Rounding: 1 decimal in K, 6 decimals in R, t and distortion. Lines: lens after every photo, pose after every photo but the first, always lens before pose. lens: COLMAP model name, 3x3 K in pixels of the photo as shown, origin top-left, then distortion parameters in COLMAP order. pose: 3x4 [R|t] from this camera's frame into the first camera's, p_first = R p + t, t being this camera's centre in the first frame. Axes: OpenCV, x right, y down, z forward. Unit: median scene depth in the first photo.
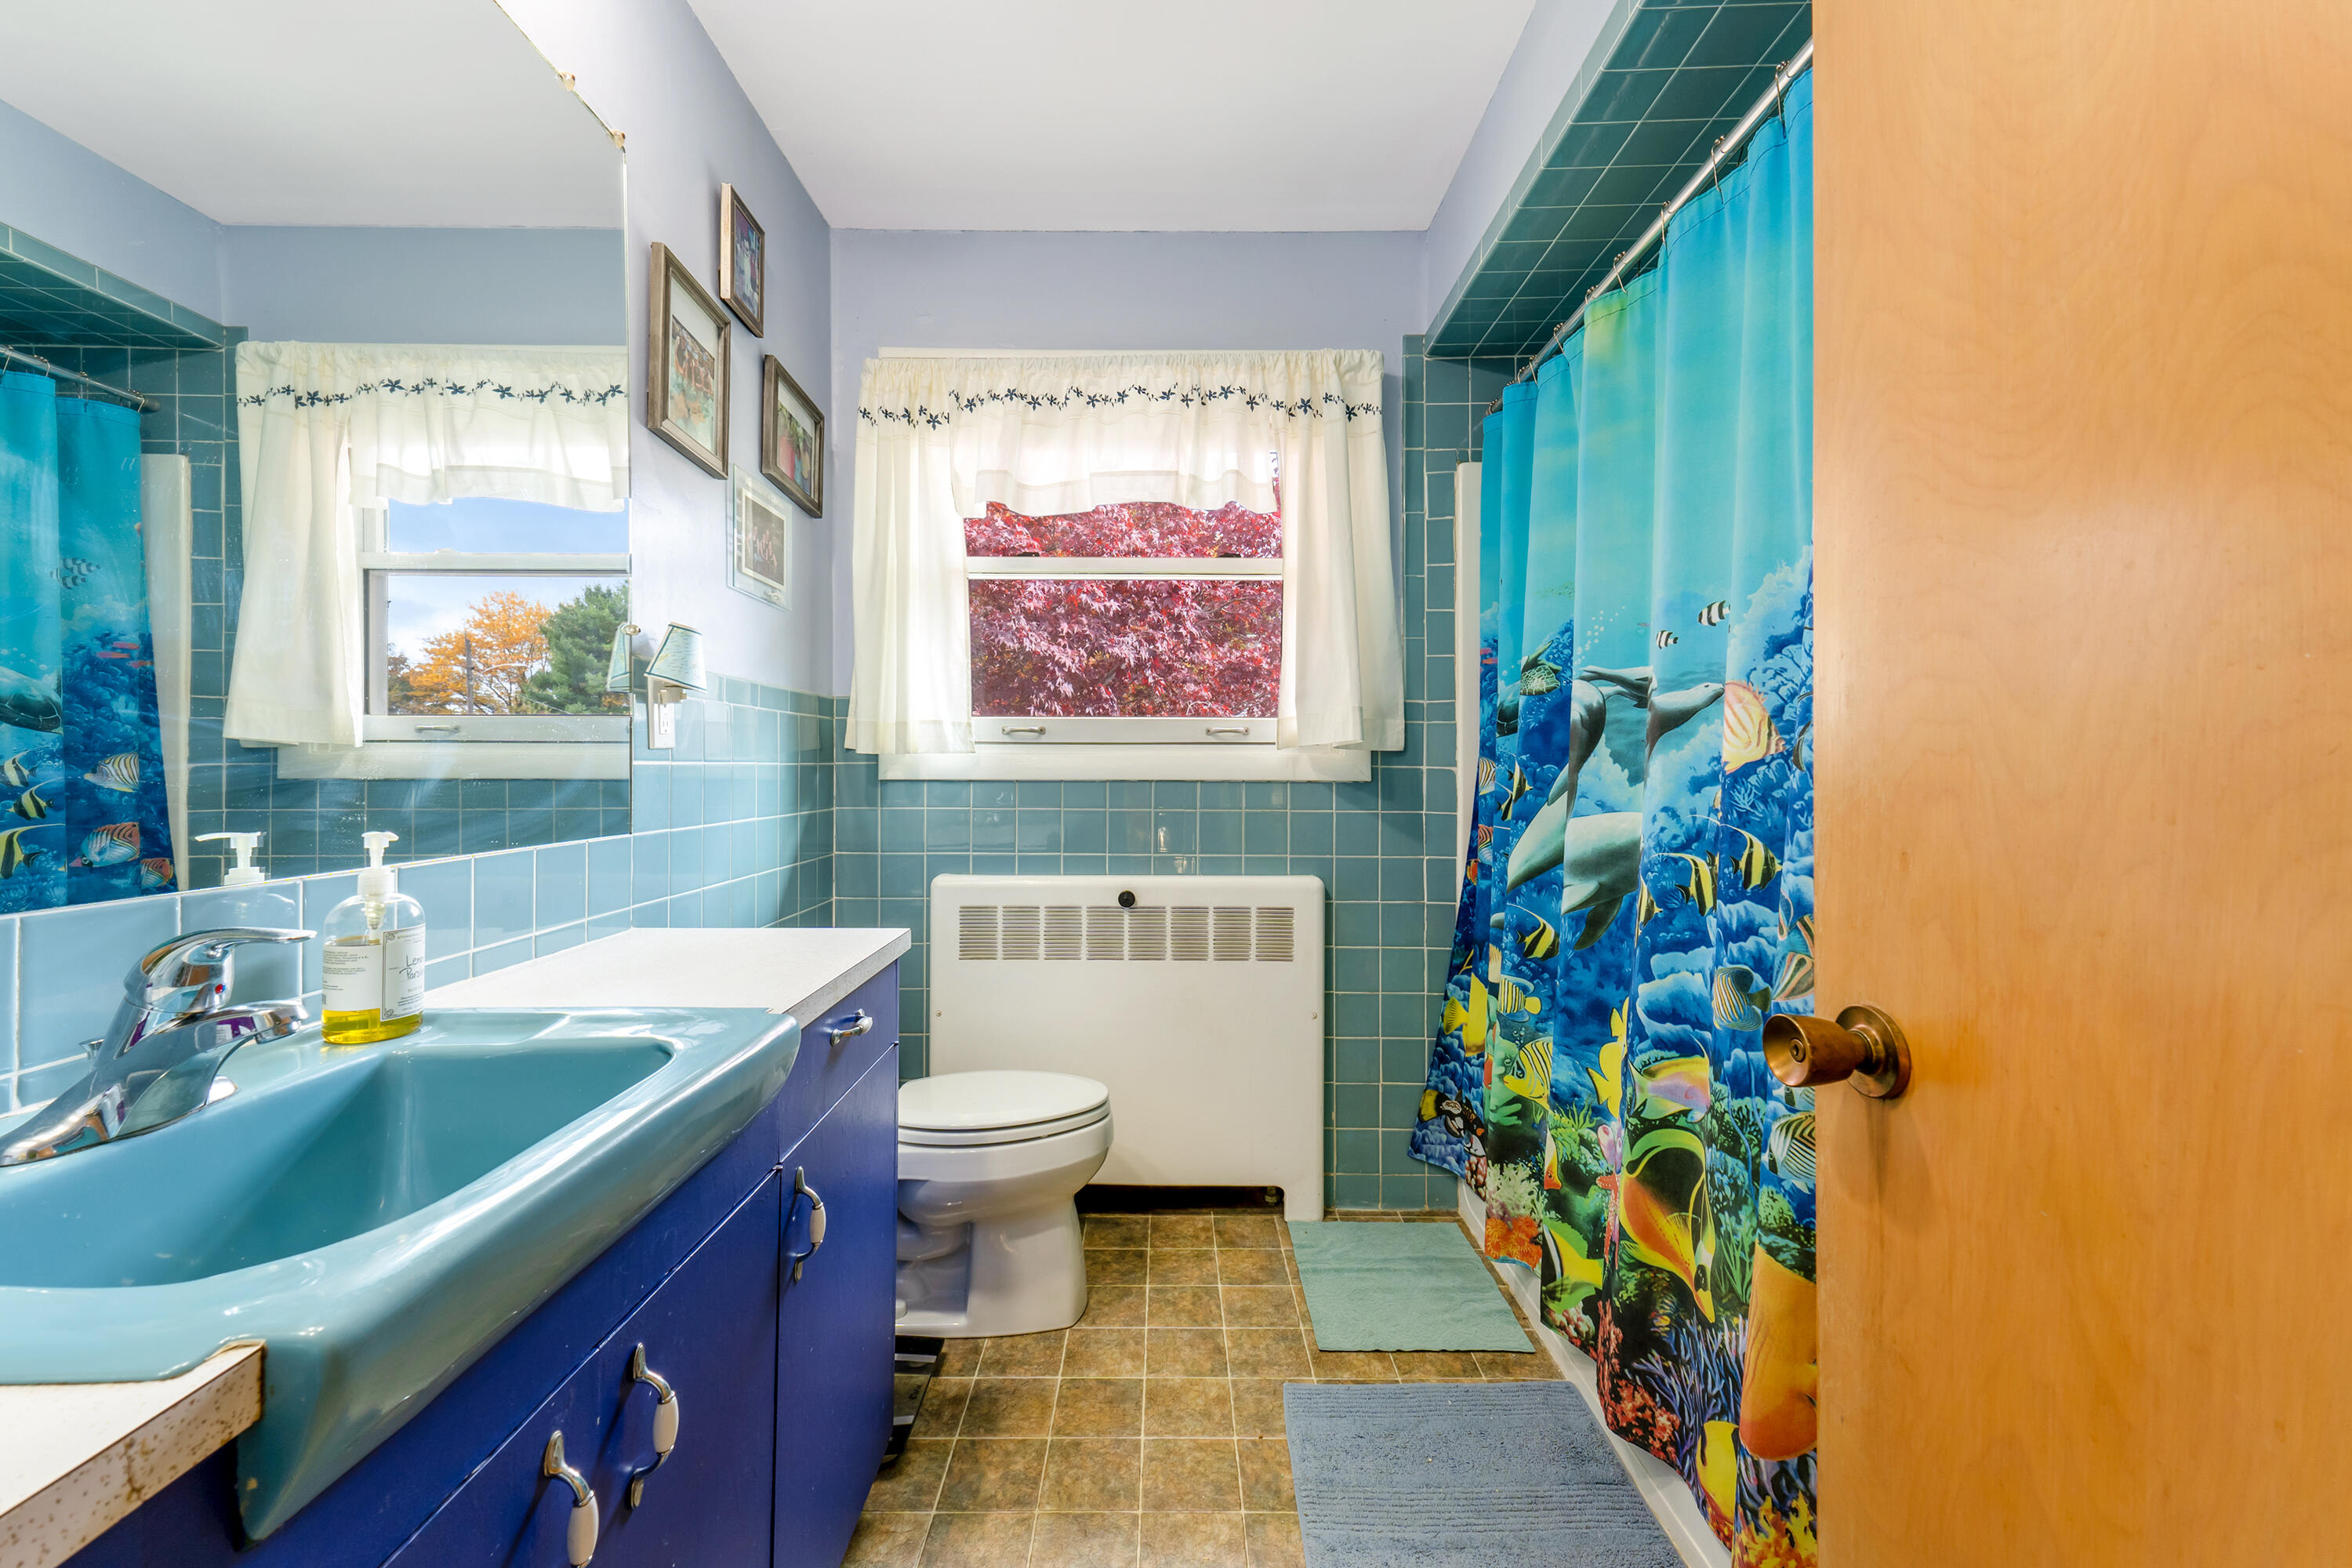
lens RADIAL K [[937.2, 0, 1190.2], [0, 937.2, 763.2], [0, 0, 1]] dist [0.018703, -0.000043]
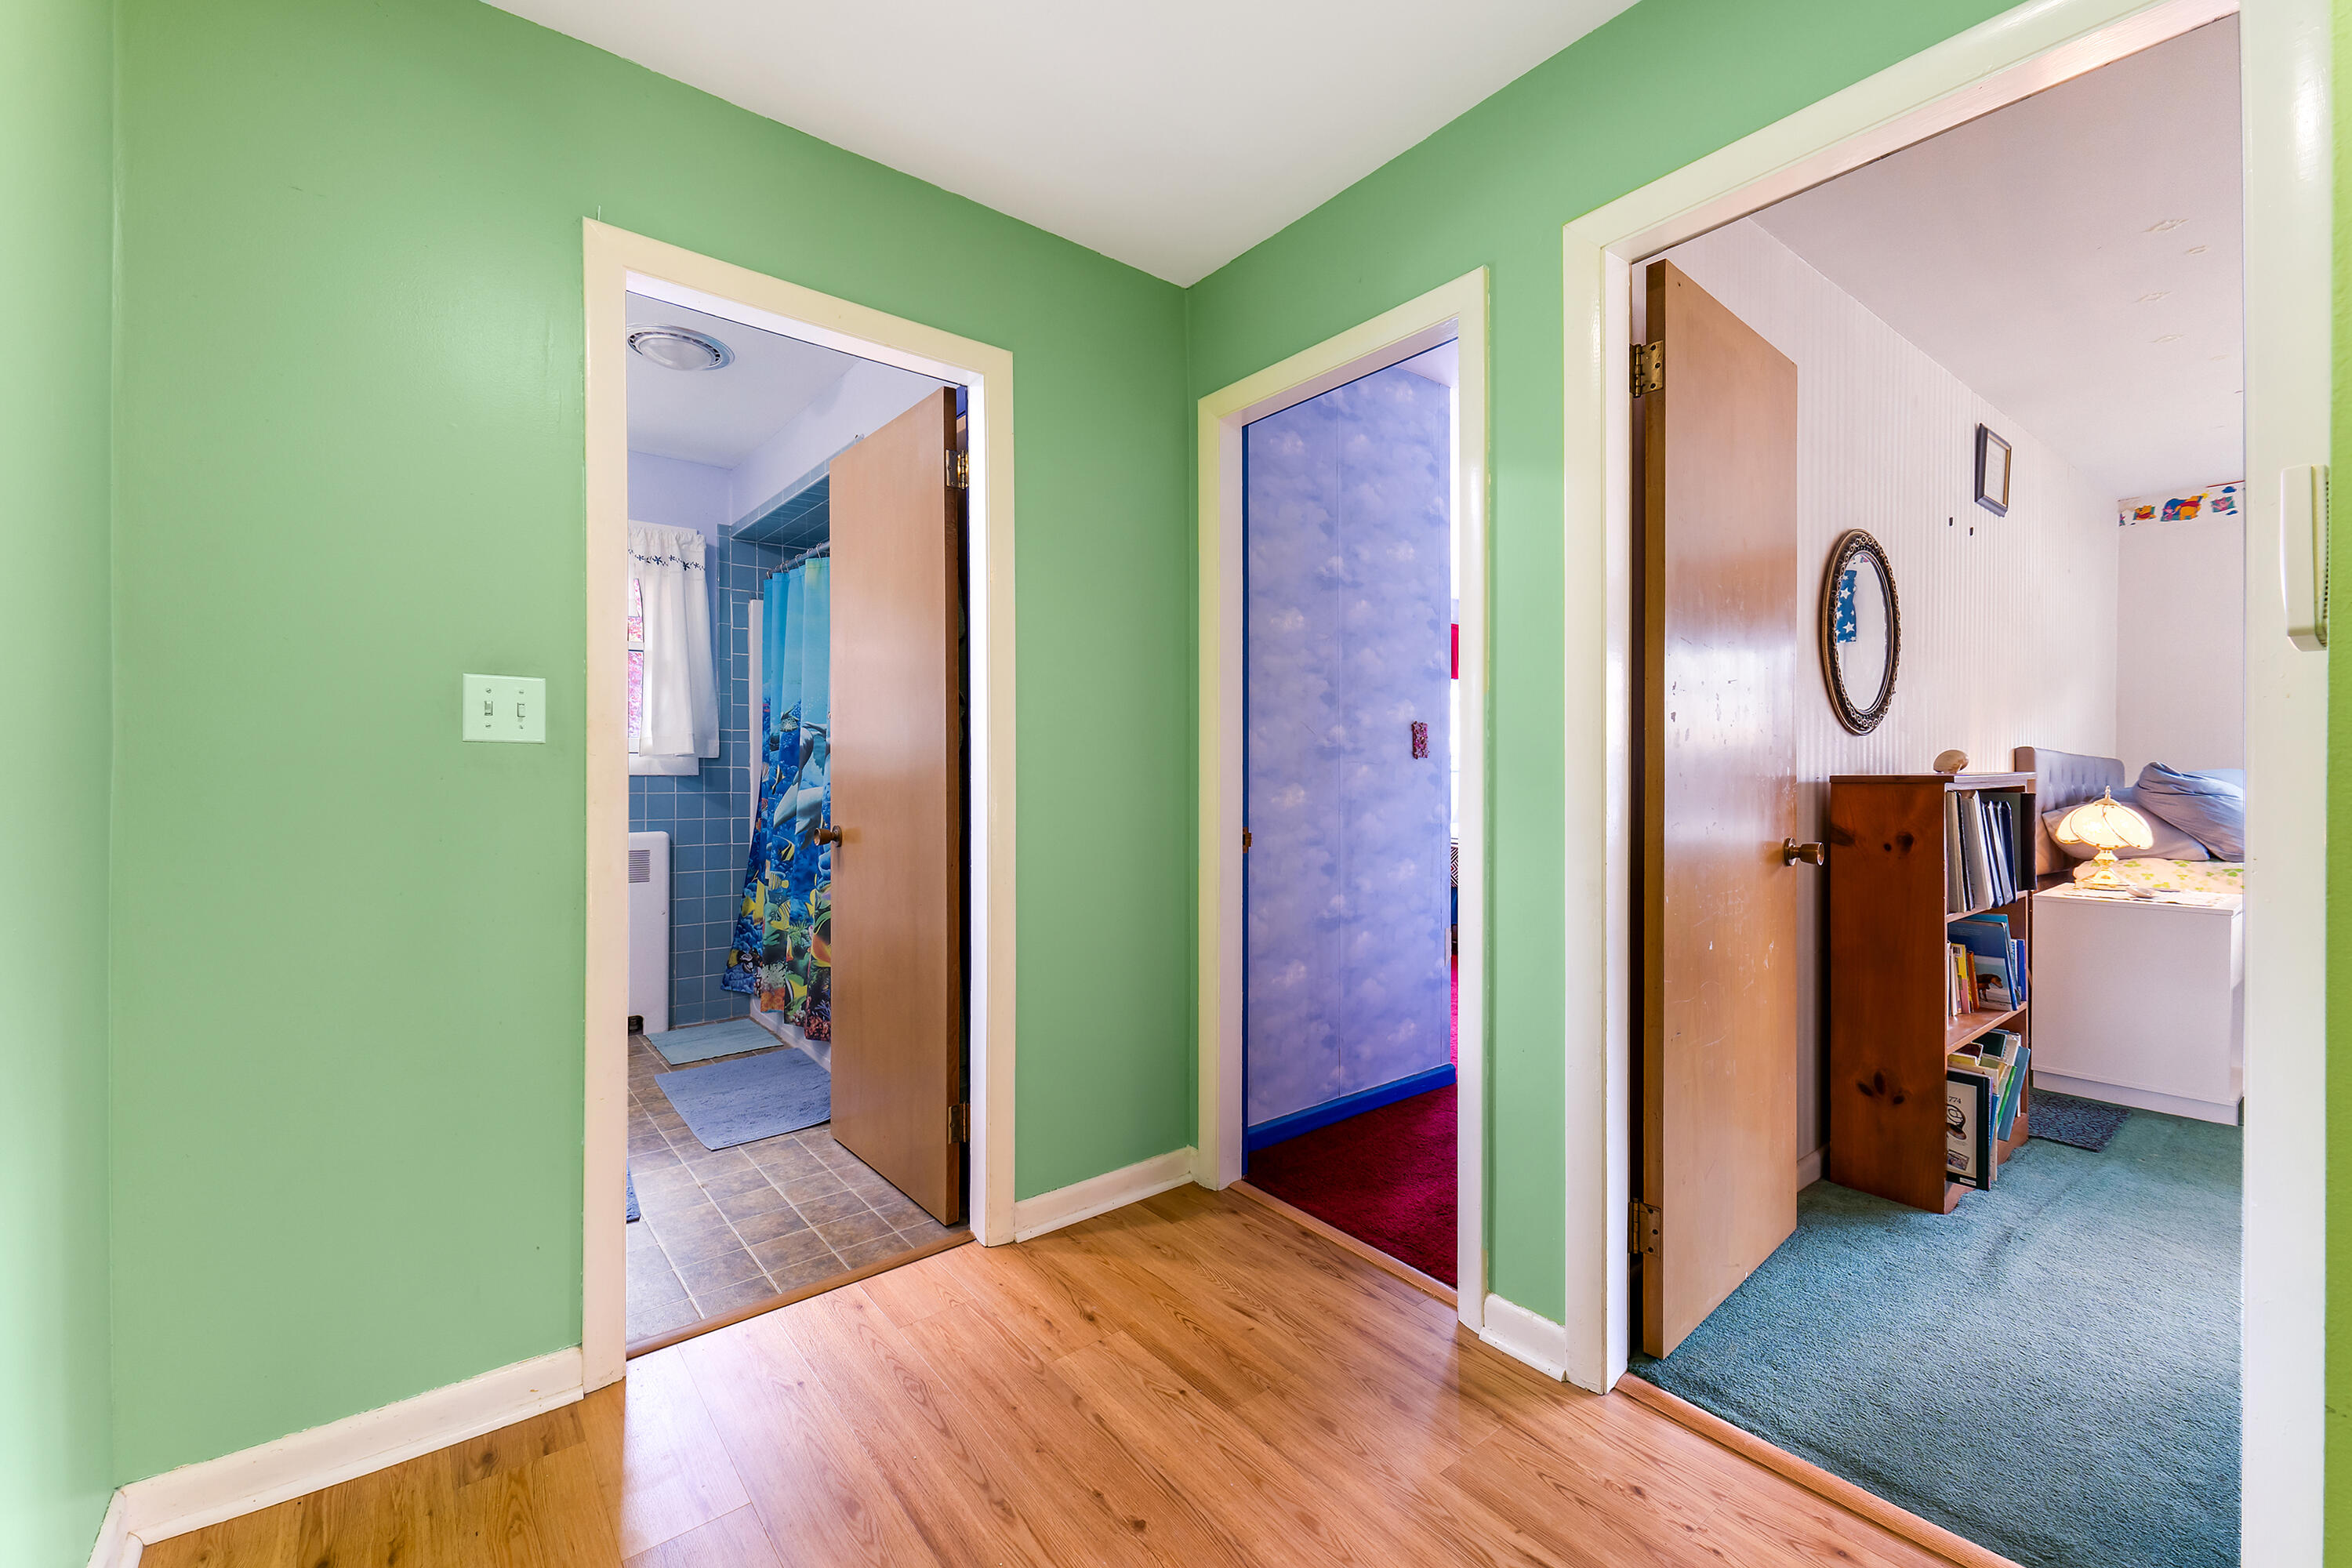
lens RADIAL K [[996.2, 0, 1128.7], [0, 996.2, 767.5], [0, 0, 1]] dist [0.013001, 0.000130]
pose [[0.820133, -0.000941, 0.572172, -0.223207], [-0.001375, 0.999993, 0.003615, -0.003606], [-0.572171, -0.003751, 0.820126, -1.022782]]
